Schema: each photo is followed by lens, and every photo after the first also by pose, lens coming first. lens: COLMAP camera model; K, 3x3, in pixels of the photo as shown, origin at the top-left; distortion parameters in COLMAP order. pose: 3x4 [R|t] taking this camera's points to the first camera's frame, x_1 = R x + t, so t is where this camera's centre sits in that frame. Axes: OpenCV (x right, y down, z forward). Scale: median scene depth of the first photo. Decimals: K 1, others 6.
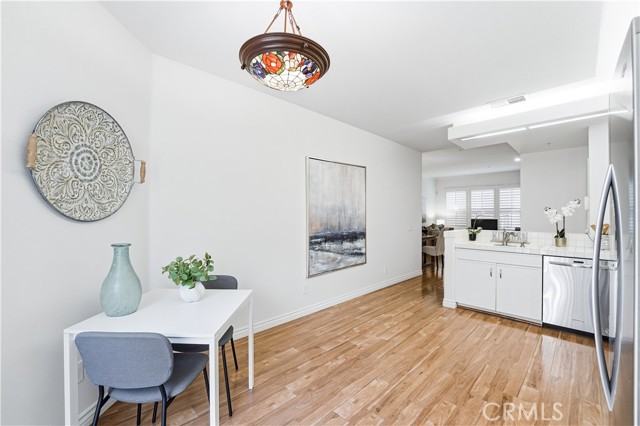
lens RADIAL K [[268.7, 0, 316.4], [0, 268.7, 214.3], [0, 0, 1]] dist [-0.019457, -0.000031]
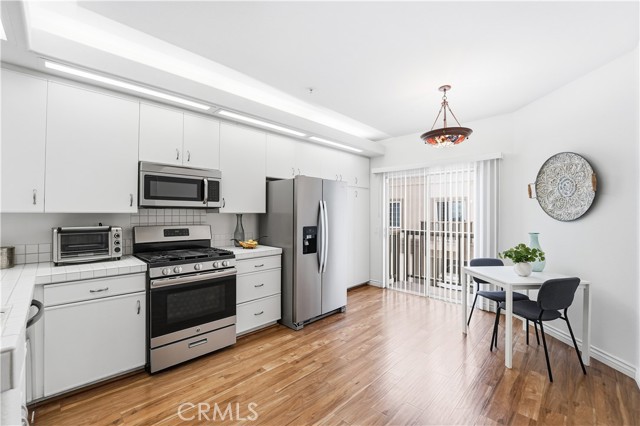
lens RADIAL K [[268.7, 0, 318.7], [0, 268.7, 213.8], [0, 0, 1]] dist [-0.019457, -0.000031]
pose [[-0.999589, -0.006414, -0.027948, 0.348501], [-0.006307, 0.999973, -0.003891, -0.002270], [0.027972, -0.003713, -0.999602, 1.211237]]
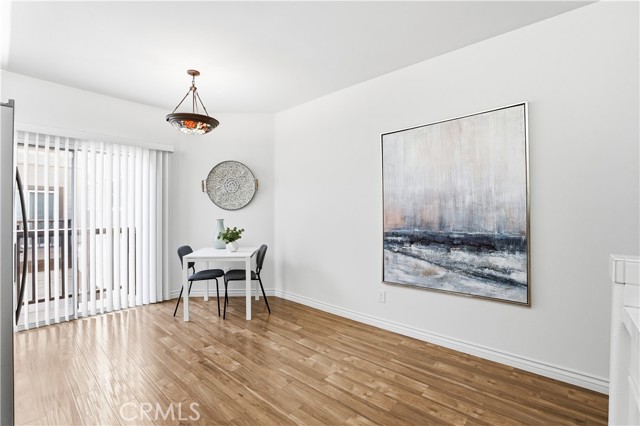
lens RADIAL K [[281.1, 0, 317.3], [0, 281.1, 212.3], [0, 0, 1]] dist [-0.019312, 0.000459]
pose [[0.070712, -0.002077, -0.997495, 0.783684], [0.000233, 0.999998, -0.002066, 0.024020], [0.997497, -0.000086, 0.070712, 0.728866]]
